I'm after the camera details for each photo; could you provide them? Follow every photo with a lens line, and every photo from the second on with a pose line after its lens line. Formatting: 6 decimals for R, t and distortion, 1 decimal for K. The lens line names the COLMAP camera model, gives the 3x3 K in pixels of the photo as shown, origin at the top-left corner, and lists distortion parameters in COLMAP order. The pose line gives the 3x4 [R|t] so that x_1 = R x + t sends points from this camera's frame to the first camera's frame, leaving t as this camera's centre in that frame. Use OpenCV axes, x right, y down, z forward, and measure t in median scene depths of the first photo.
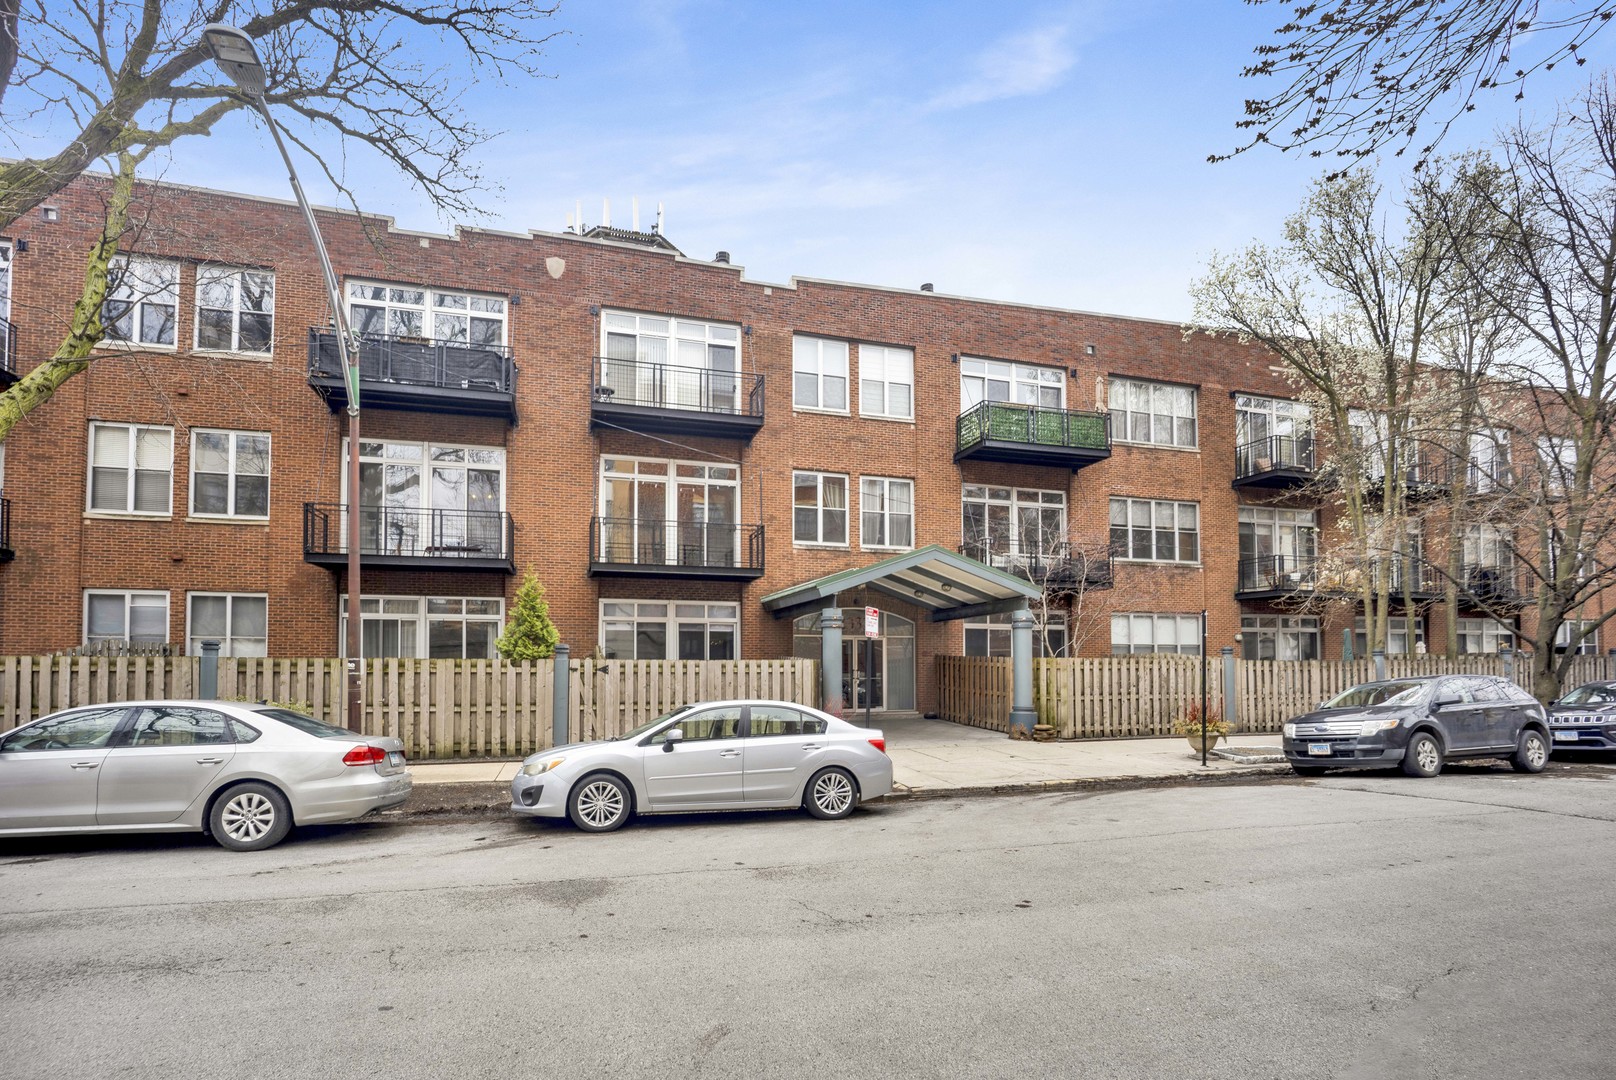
lens RADIAL K [[684.8, 0, 808.0], [0, 684.8, 540.0], [0, 0, 1]] dist [-0.013361, -0.000198]
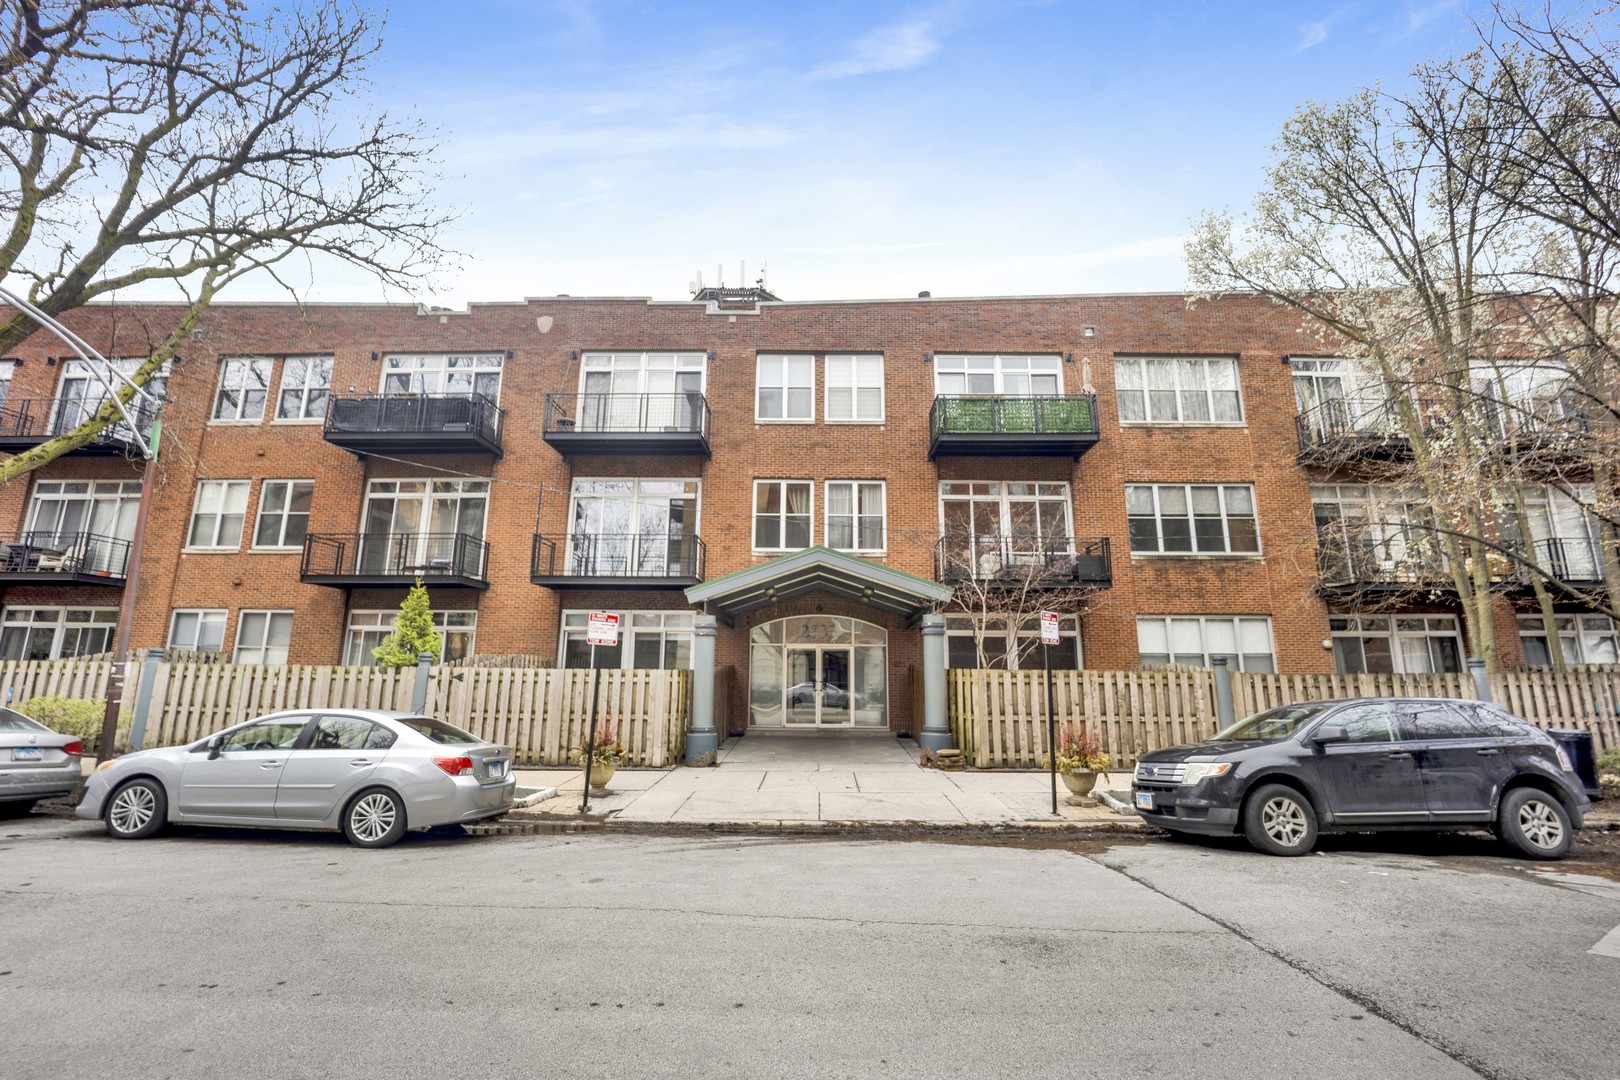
lens RADIAL K [[635.8, 0, 812.0], [0, 635.8, 449.0], [0, 0, 1]] dist [-0.009942, -0.000042]
pose [[0.961432, -0.084208, -0.261836, 0.319198], [0.041455, 0.985470, -0.164714, 0.014747], [0.271901, 0.147507, 0.950953, 0.097716]]
